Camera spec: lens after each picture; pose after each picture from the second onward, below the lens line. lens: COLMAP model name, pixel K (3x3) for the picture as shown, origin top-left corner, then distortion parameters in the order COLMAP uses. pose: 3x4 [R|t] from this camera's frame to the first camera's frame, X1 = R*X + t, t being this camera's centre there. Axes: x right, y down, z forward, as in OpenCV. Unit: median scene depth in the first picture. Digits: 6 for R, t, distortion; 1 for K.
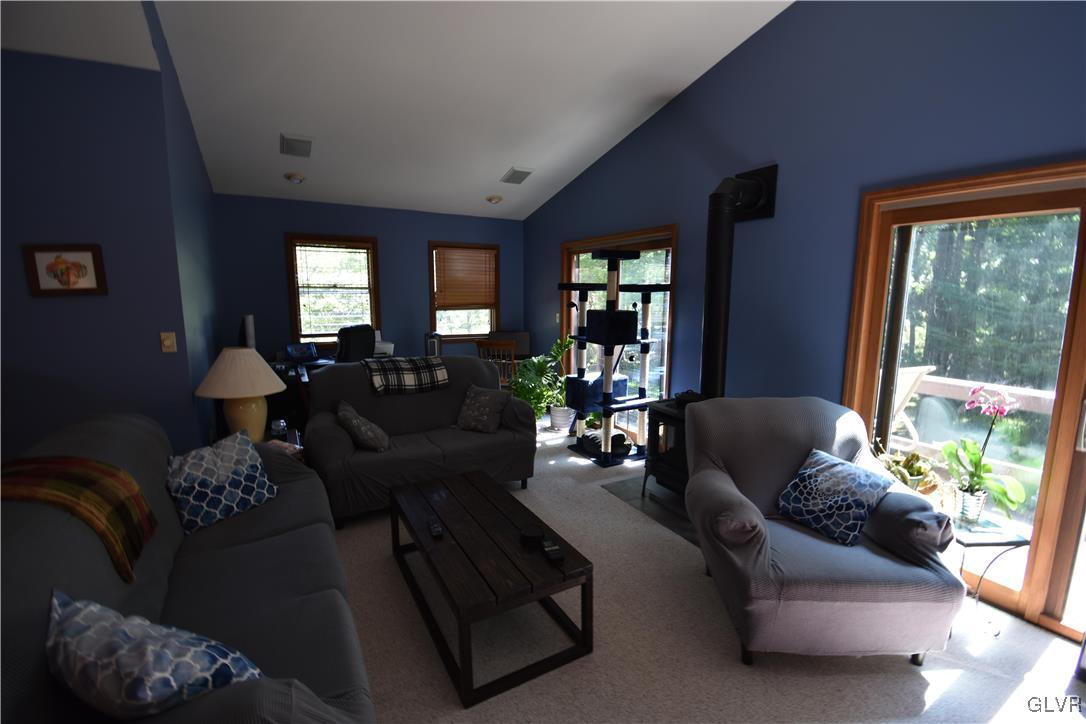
lens RADIAL K [[476.9, 0, 550.7], [0, 476.9, 367.3], [0, 0, 1]] dist [0.000818, -0.017052]
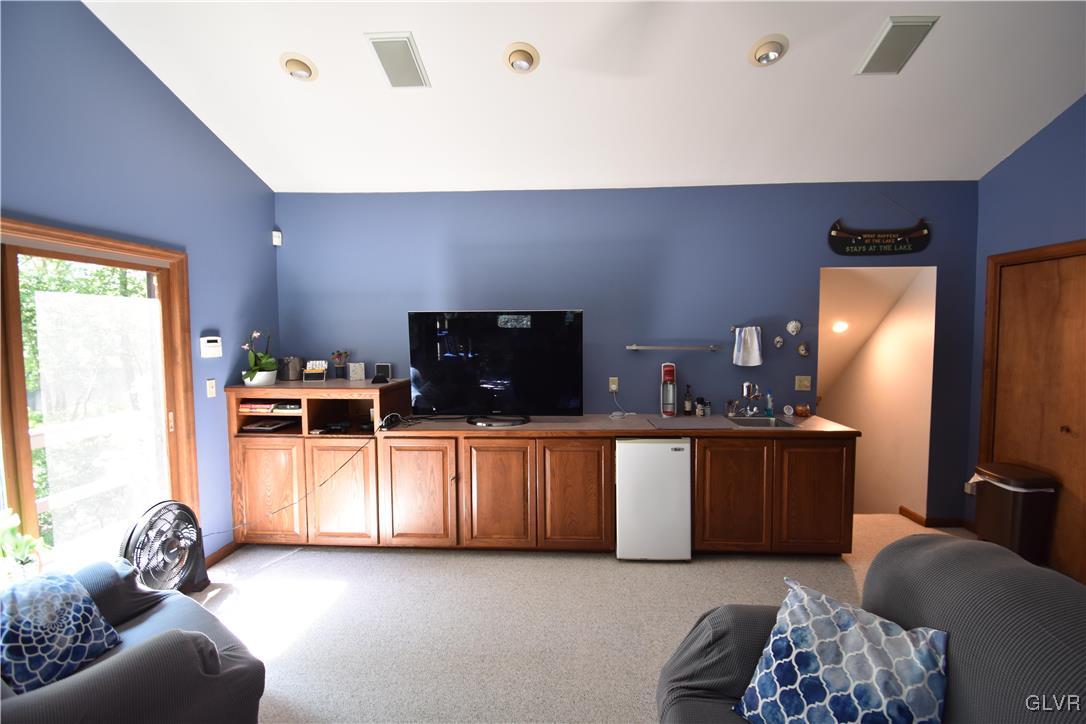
lens RADIAL K [[476.9, 0, 551.8], [0, 476.9, 364.3], [0, 0, 1]] dist [0.000818, -0.017052]
pose [[-0.847559, -0.038864, 0.529276, -0.293182], [0.078584, 0.977130, 0.197590, -0.139219], [-0.524851, 0.209062, -0.825121, 0.766017]]
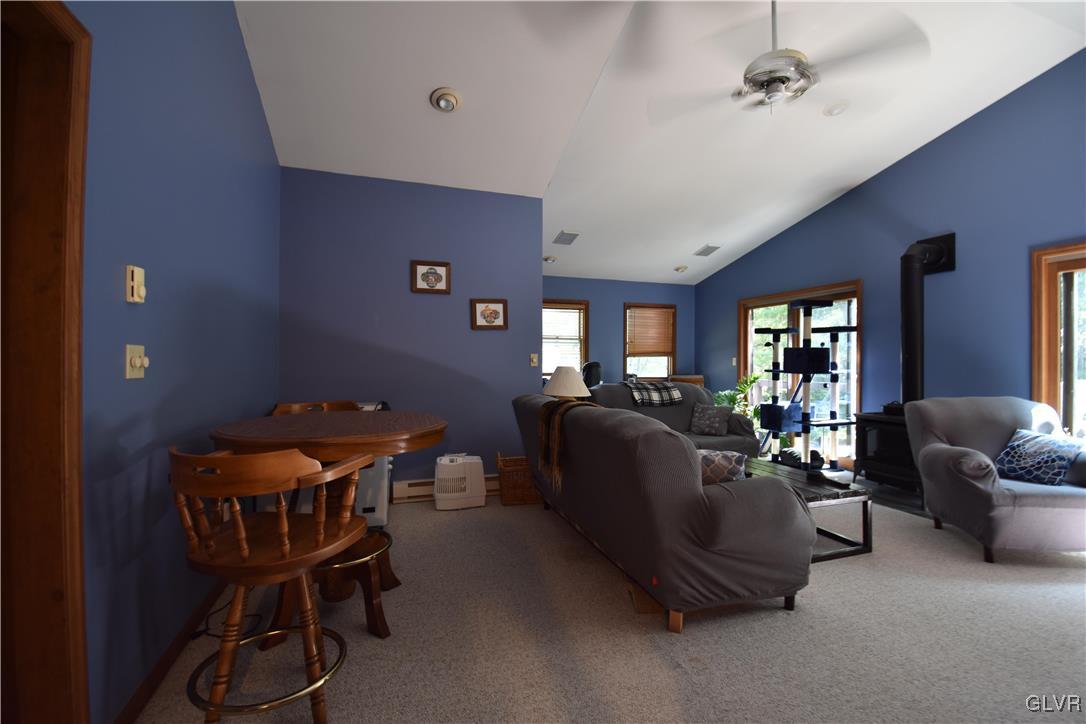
lens RADIAL K [[476.9, 0, 544.3], [0, 476.9, 363.0], [0, 0, 1]] dist [0.000818, -0.017052]
pose [[0.980479, -0.003562, -0.196591, -0.398404], [-0.026423, 0.988380, -0.149691, 0.168600], [0.194840, 0.151963, 0.968992, -0.464264]]
